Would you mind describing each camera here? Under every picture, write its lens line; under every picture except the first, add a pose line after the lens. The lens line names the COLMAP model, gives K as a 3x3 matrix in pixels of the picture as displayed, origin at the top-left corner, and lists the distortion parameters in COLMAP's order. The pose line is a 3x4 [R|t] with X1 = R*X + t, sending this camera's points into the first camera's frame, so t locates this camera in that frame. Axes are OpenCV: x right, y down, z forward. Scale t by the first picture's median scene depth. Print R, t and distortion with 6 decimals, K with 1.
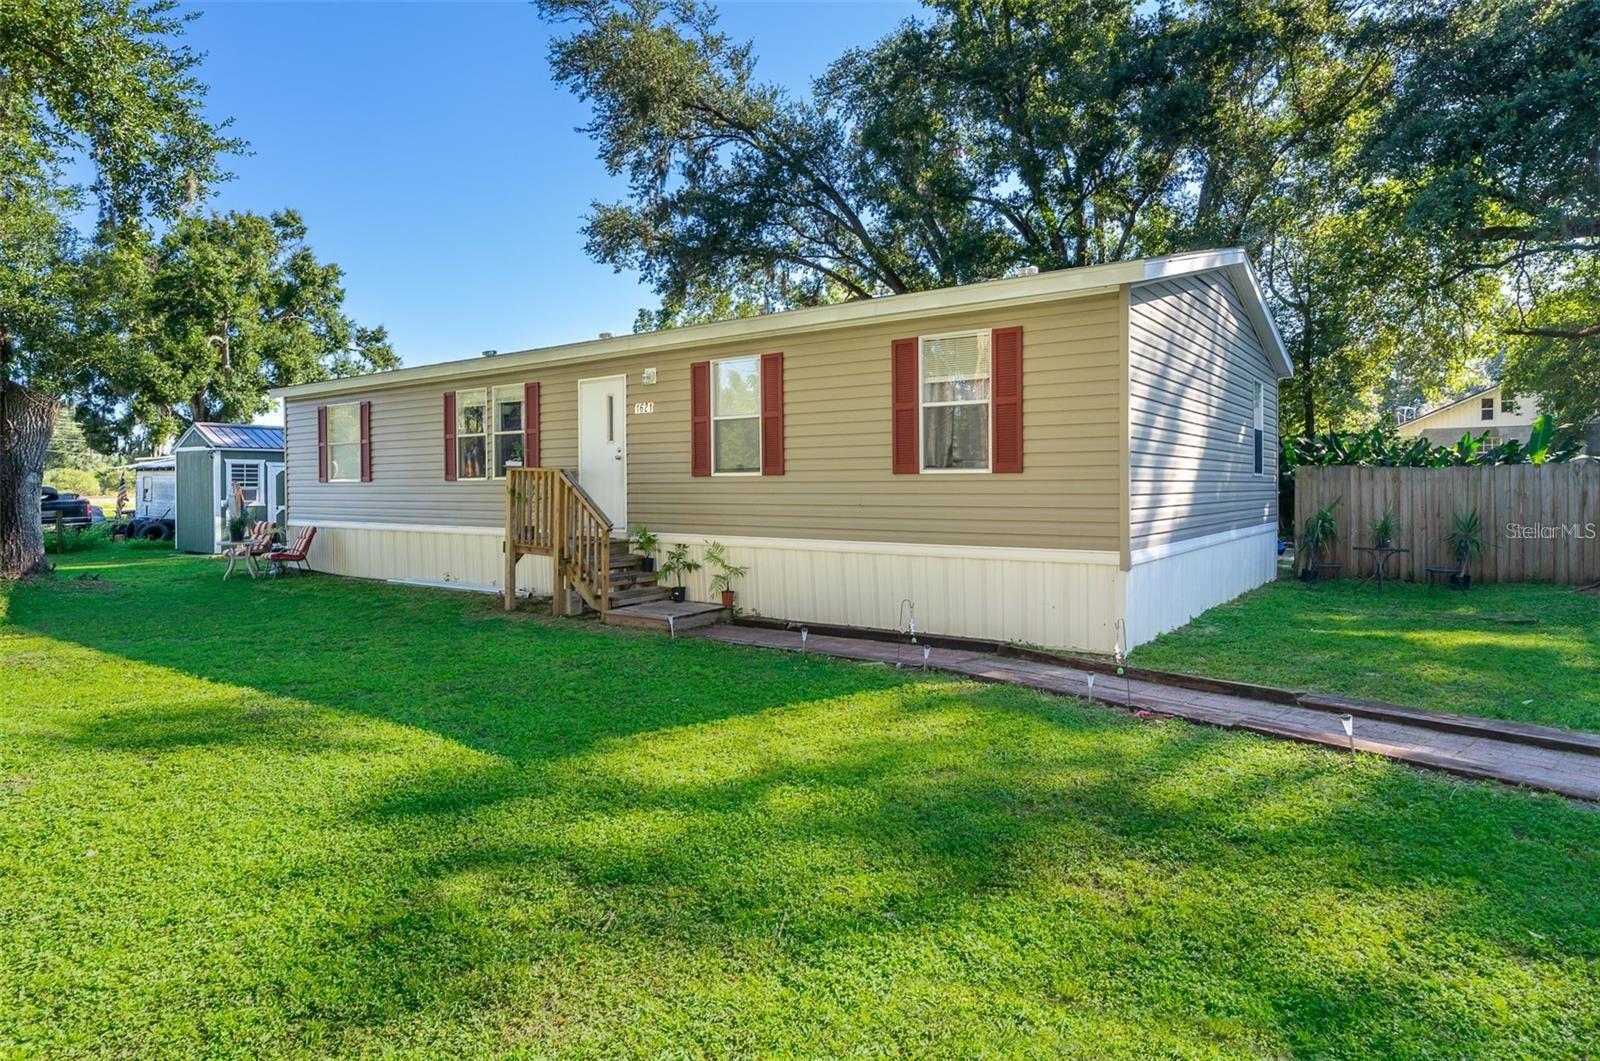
lens RADIAL K [[890.5, 0, 800.6], [0, 890.5, 493.8], [0, 0, 1]] dist [-0.003417, -0.000060]
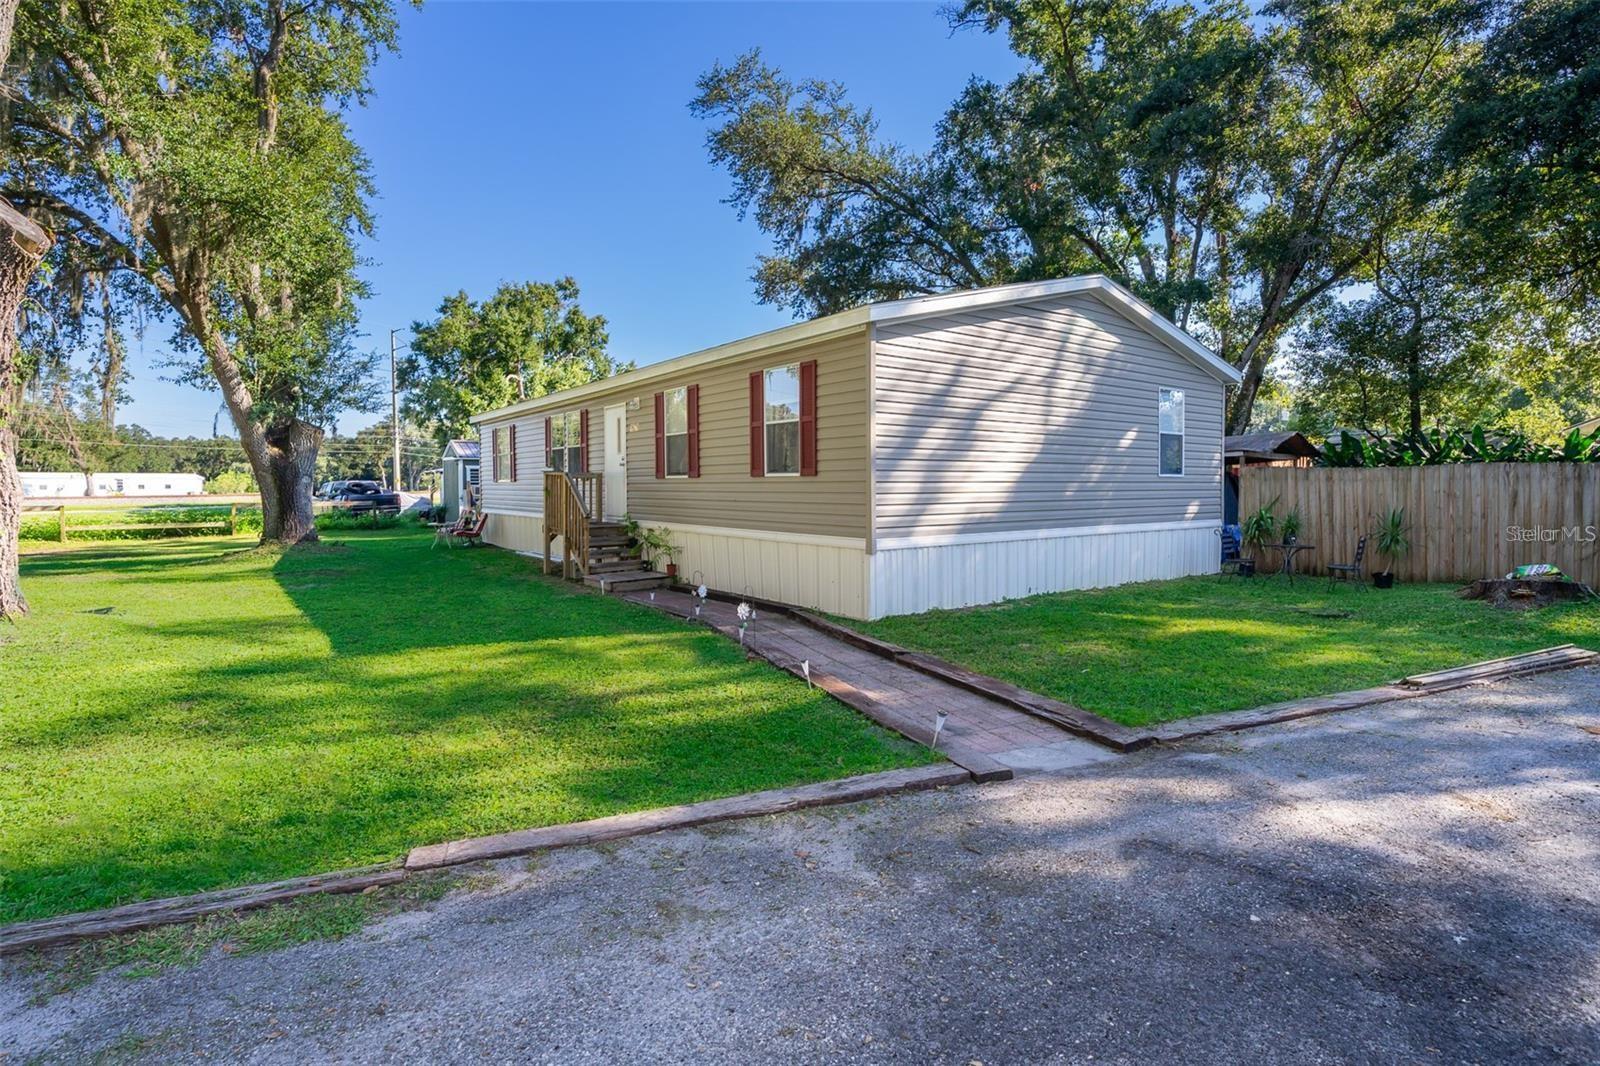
lens RADIAL K [[768.4, 0, 799.2], [0, 768.4, 505.8], [0, 0, 1]] dist [-0.002608, -0.000254]
pose [[0.956459, 0.008733, -0.291736, 0.203371], [-0.002786, 0.999780, 0.020795, -0.001289], [0.291854, -0.019076, 0.956273, -0.019871]]
